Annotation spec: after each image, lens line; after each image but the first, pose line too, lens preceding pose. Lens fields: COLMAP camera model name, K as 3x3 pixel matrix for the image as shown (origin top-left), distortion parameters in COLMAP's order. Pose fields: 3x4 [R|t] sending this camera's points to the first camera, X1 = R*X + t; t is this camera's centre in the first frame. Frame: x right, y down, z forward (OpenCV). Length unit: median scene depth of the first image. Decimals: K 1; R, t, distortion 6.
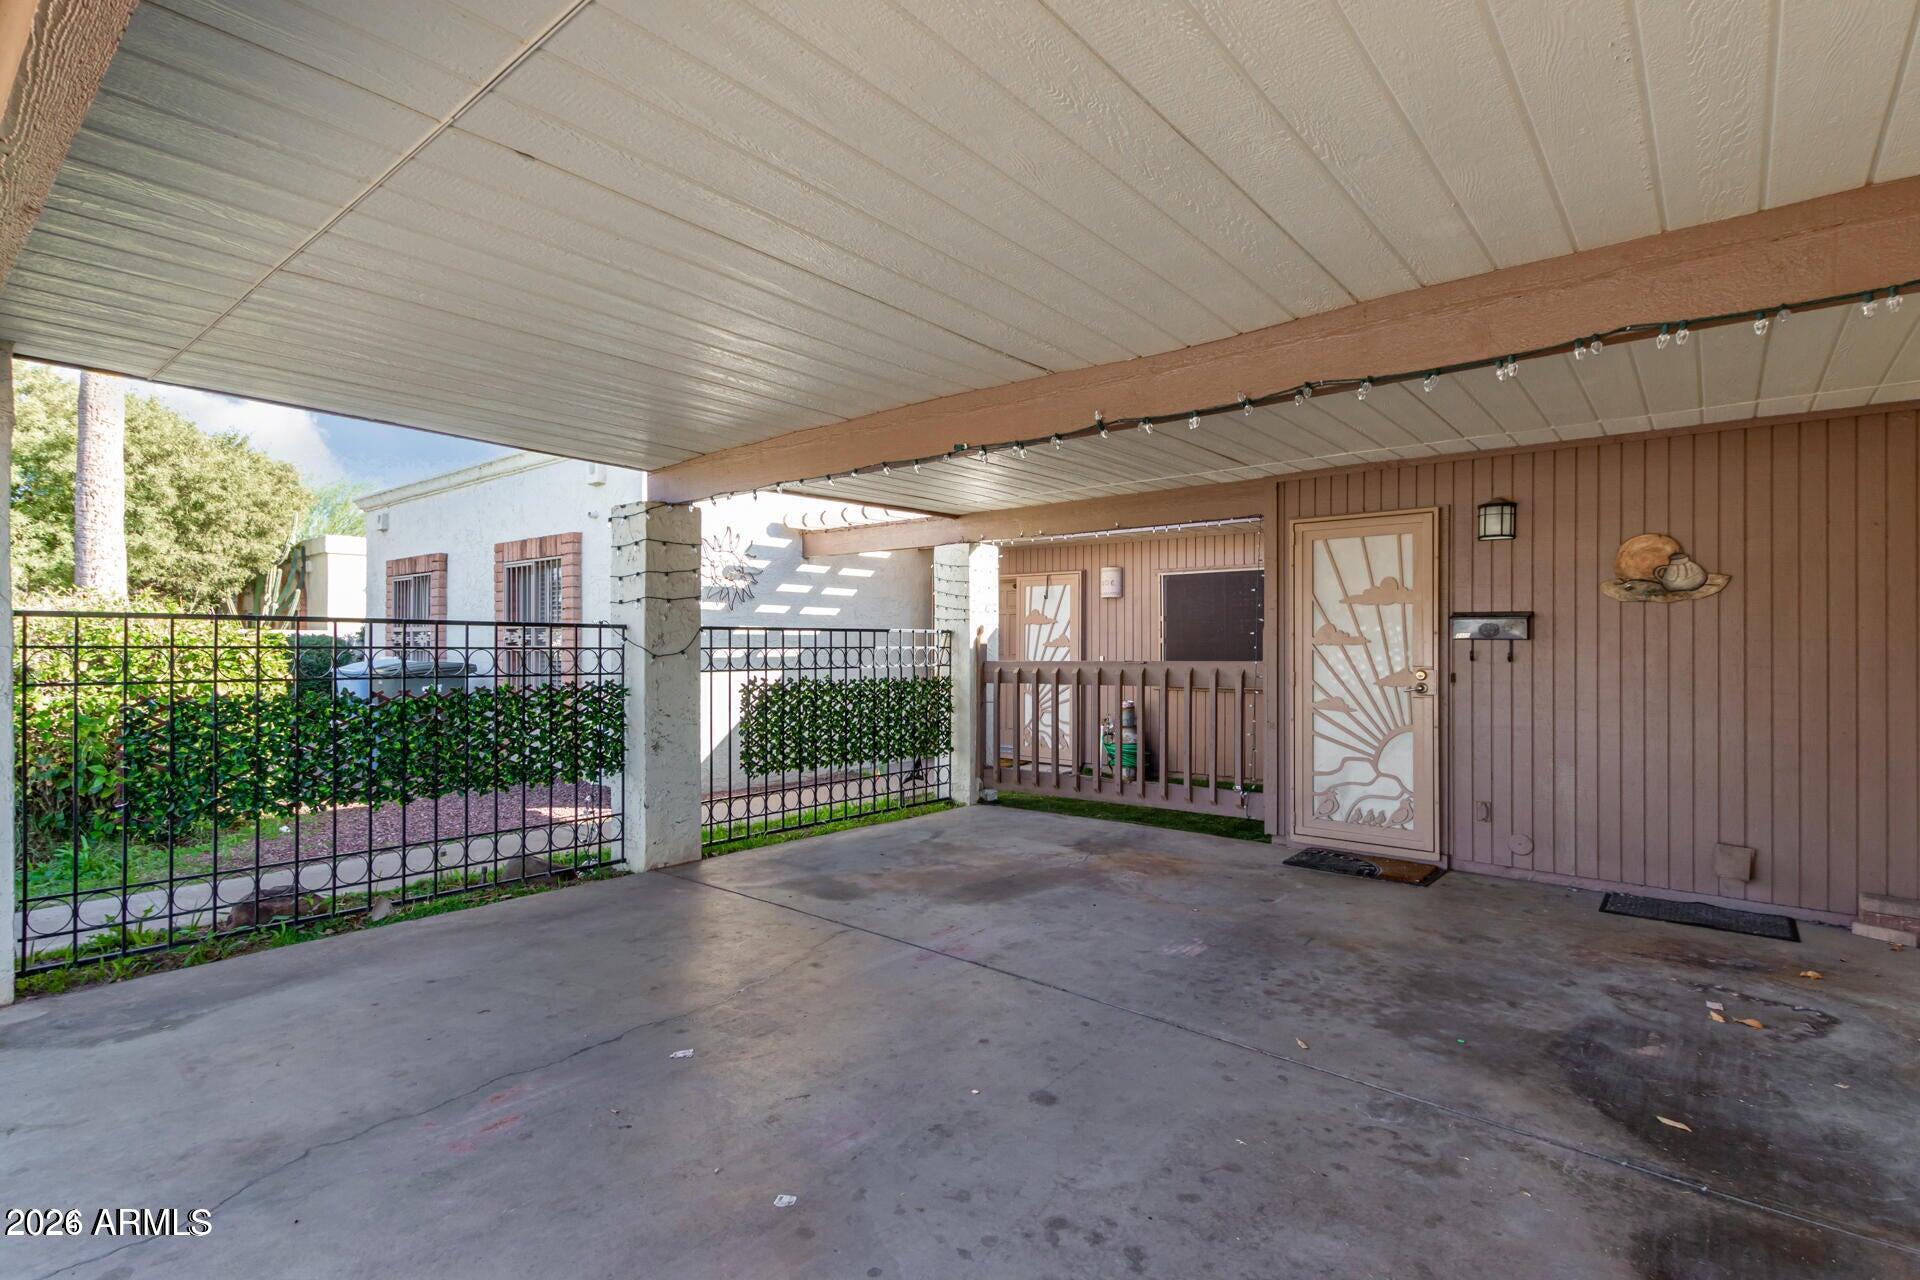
lens RADIAL K [[916.1, 0, 964.2], [0, 916.1, 648.6], [0, 0, 1]] dist [0.005285, 0.000474]
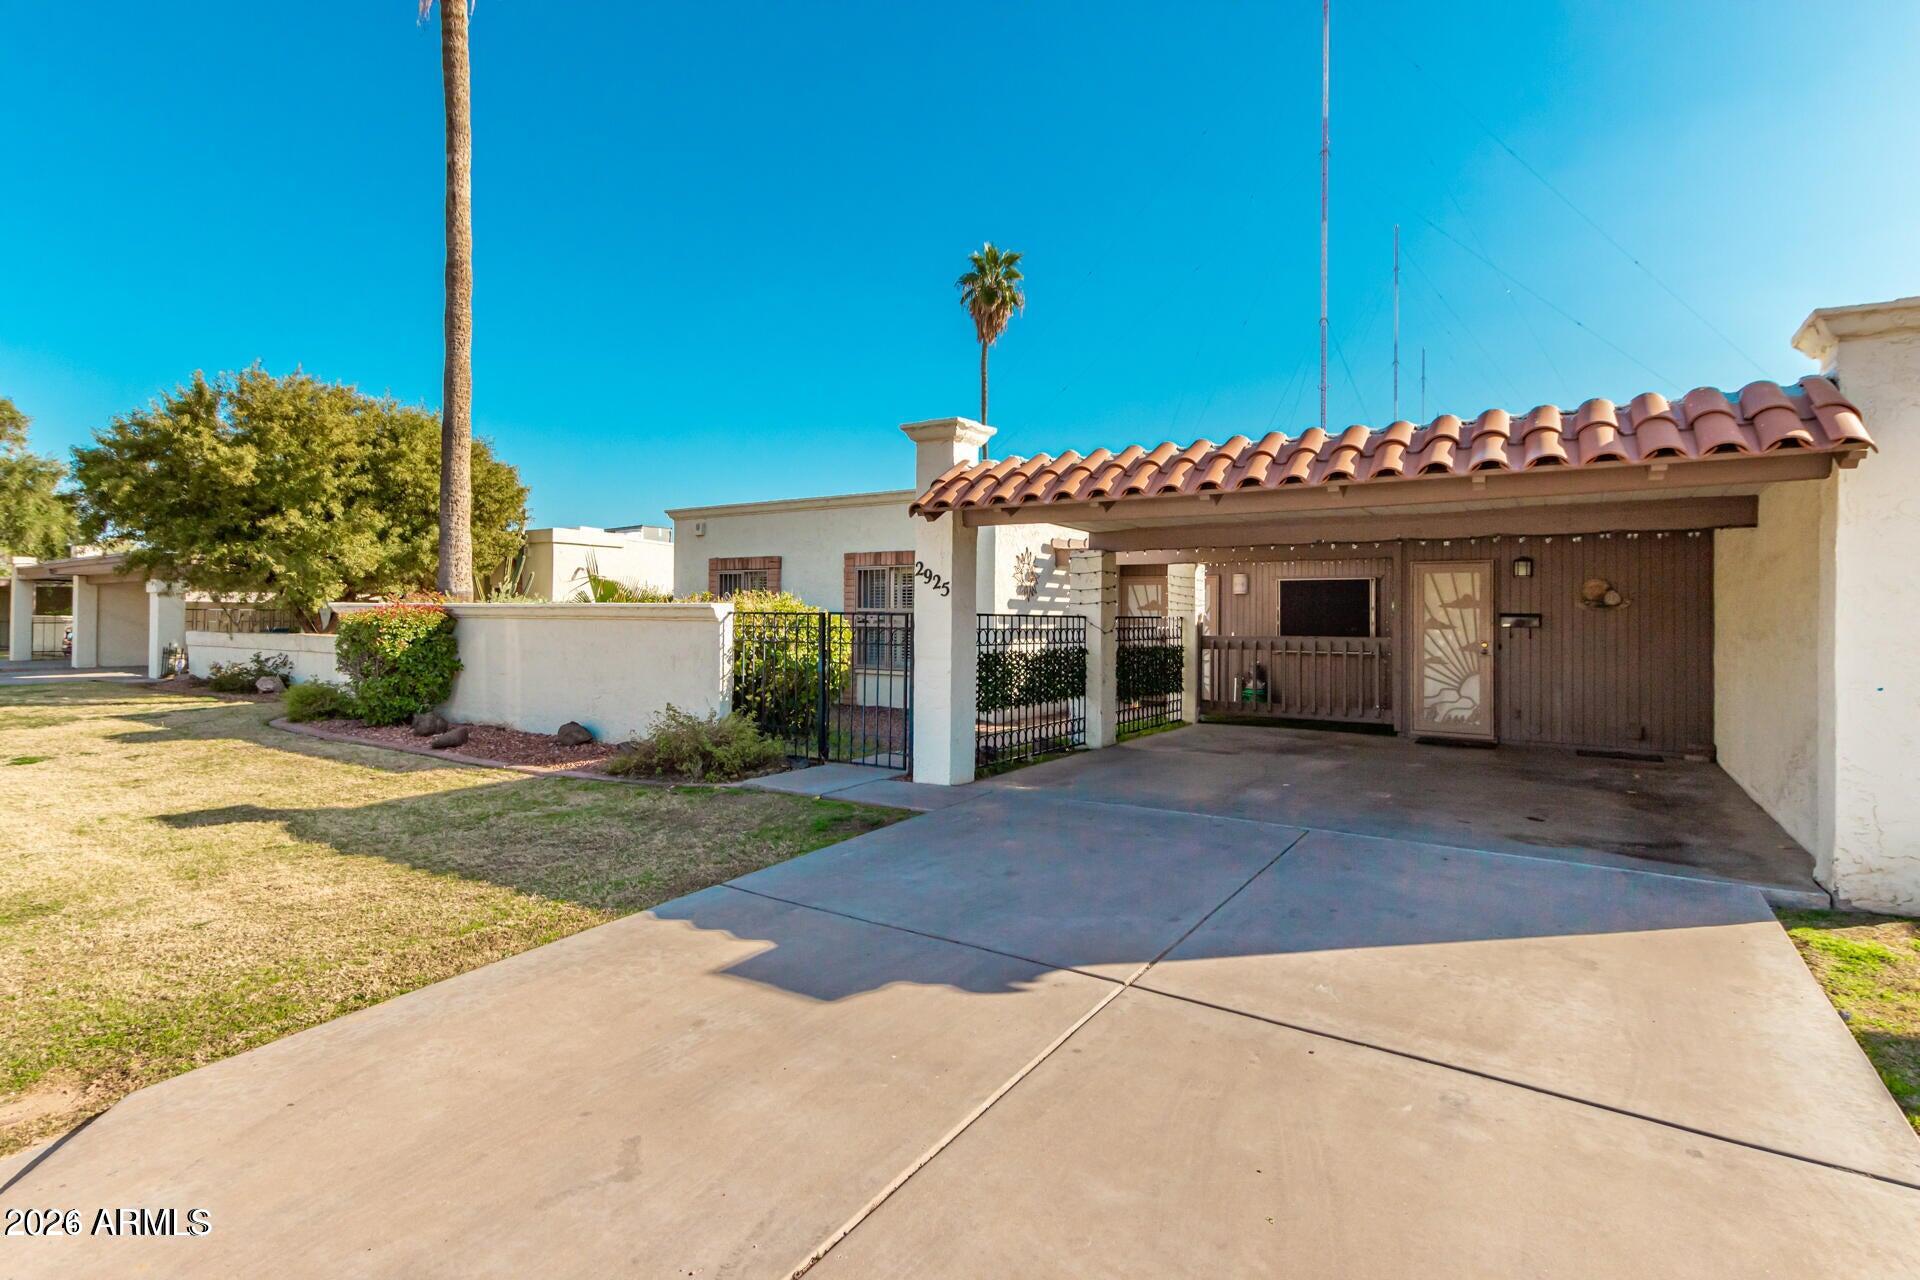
lens RADIAL K [[919.1, 0, 963.3], [0, 919.1, 604.1], [0, 0, 1]] dist [-0.001553, -0.000097]
pose [[0.993462, 0.009010, 0.113810, -0.832005], [-0.007477, 0.999876, -0.013888, -0.023073], [-0.113921, 0.012946, 0.993405, -0.822279]]
